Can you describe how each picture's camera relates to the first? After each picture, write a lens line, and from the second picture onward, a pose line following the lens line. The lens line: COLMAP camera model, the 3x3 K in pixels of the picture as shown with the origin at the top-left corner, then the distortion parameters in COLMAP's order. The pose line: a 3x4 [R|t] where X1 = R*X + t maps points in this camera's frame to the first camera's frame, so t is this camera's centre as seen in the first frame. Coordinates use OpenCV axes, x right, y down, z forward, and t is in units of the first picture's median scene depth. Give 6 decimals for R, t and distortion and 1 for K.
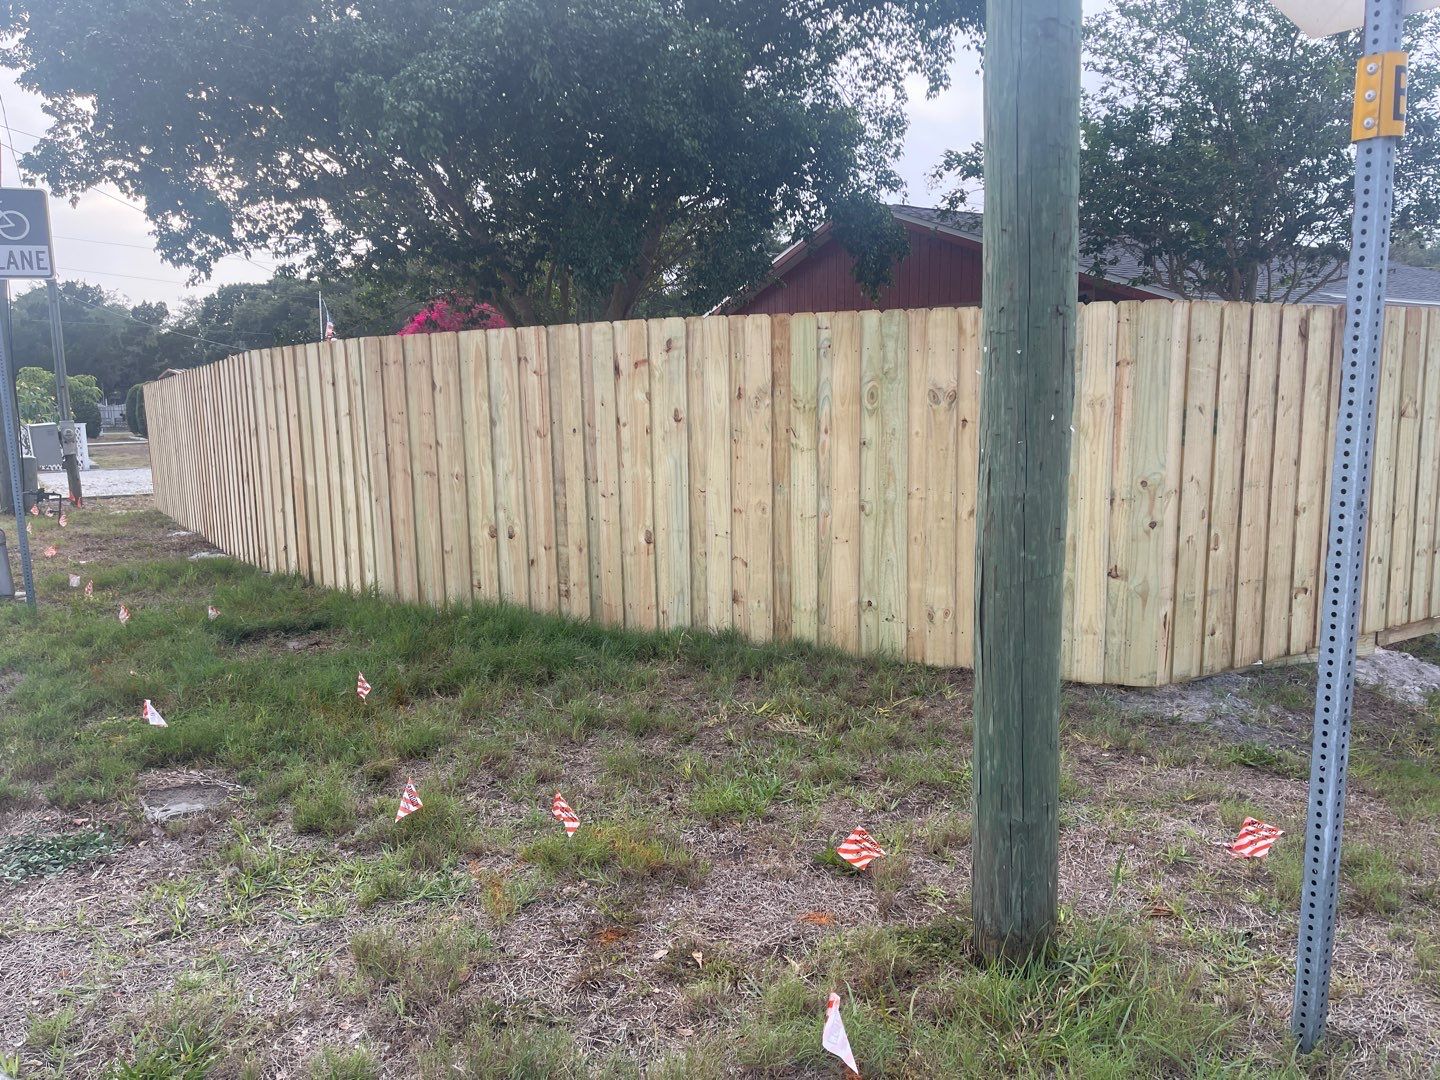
lens RADIAL K [[1086.1, 0, 743.8], [0, 1086.1, 551.5], [0, 0, 1]] dist [0.076025, -0.107976]
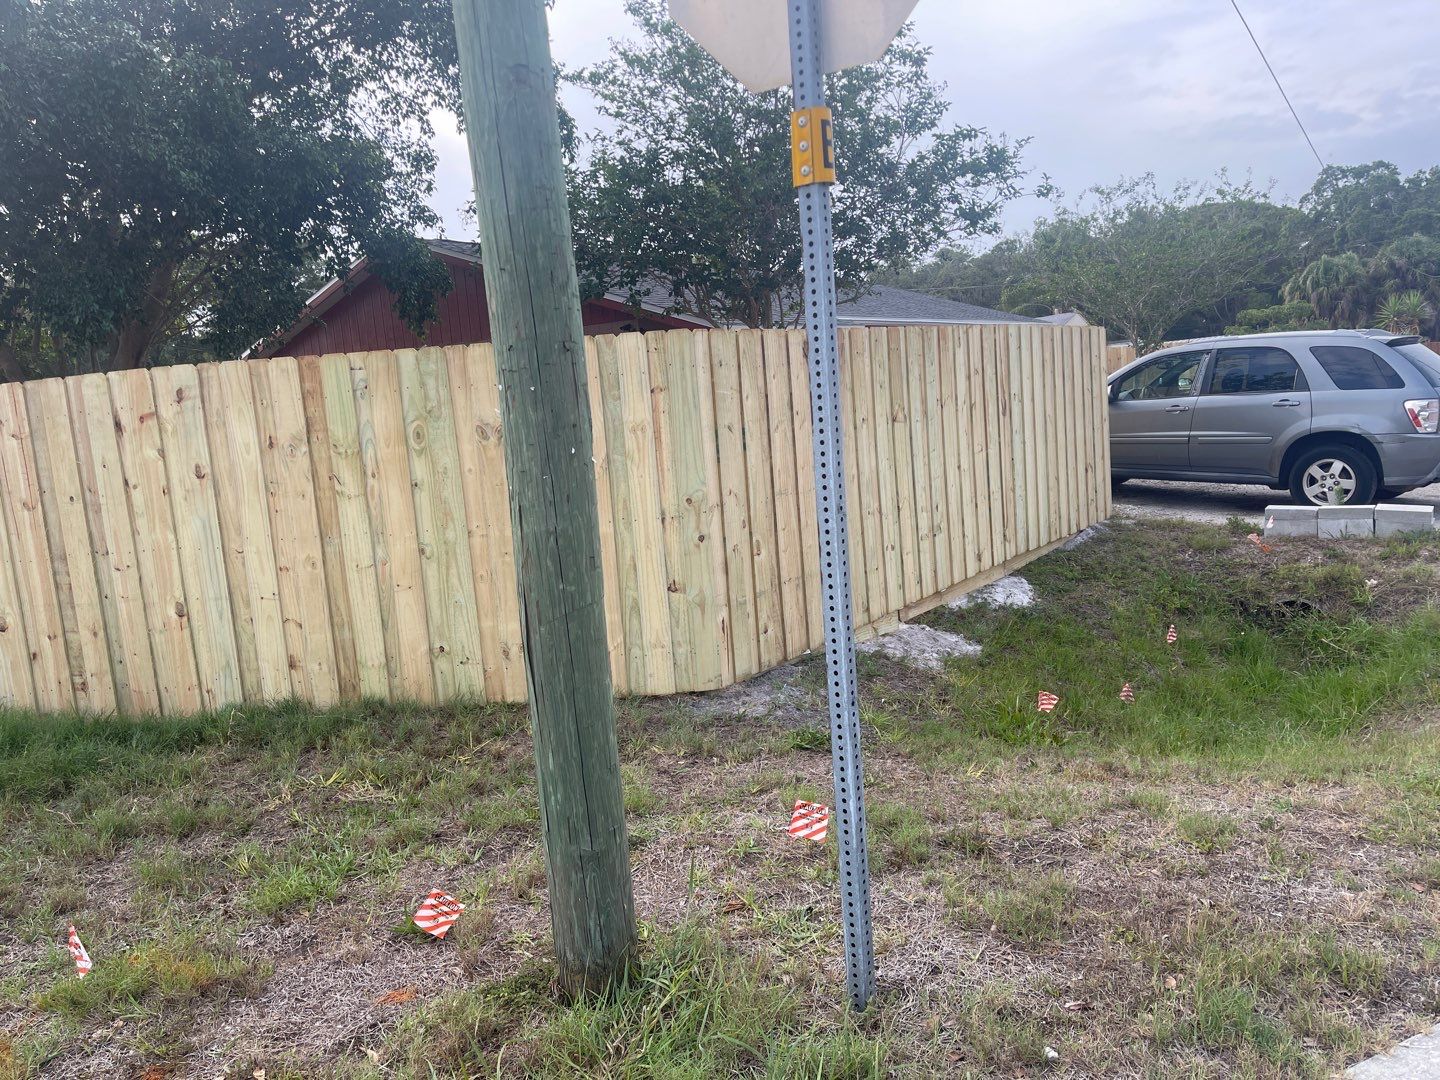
lens RADIAL K [[1087.1, 0, 718.5], [0, 1087.1, 545.0], [0, 0, 1]] dist [0.076734, -0.101732]
pose [[0.931797, -0.106950, 0.346866, 0.018314], [0.118695, 0.992849, -0.012726, -0.002204], [-0.343025, 0.053029, 0.937828, 0.000376]]
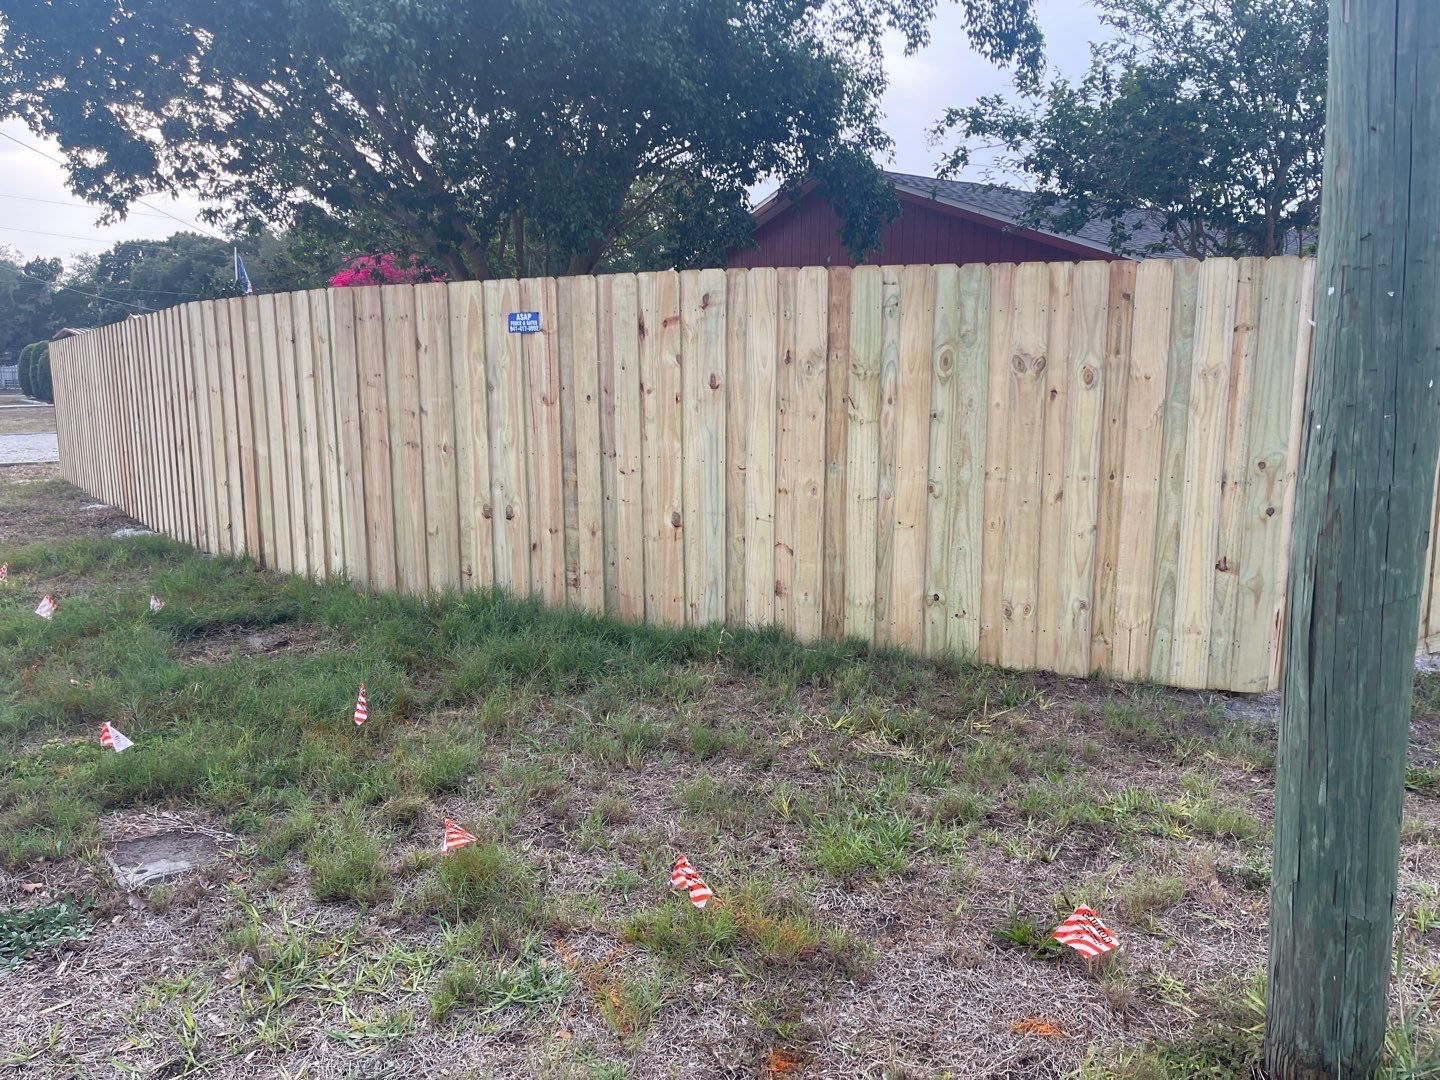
lens RADIAL K [[1115.2, 0, 763.1], [0, 1115.2, 535.5], [0, 0, 1]] dist [0.077194, -0.115377]
pose [[0.997566, 0.004479, 0.069582, -0.089452], [-0.005064, 0.999953, 0.008231, -0.009340], [-0.069542, -0.008563, 0.997542, 0.105906]]
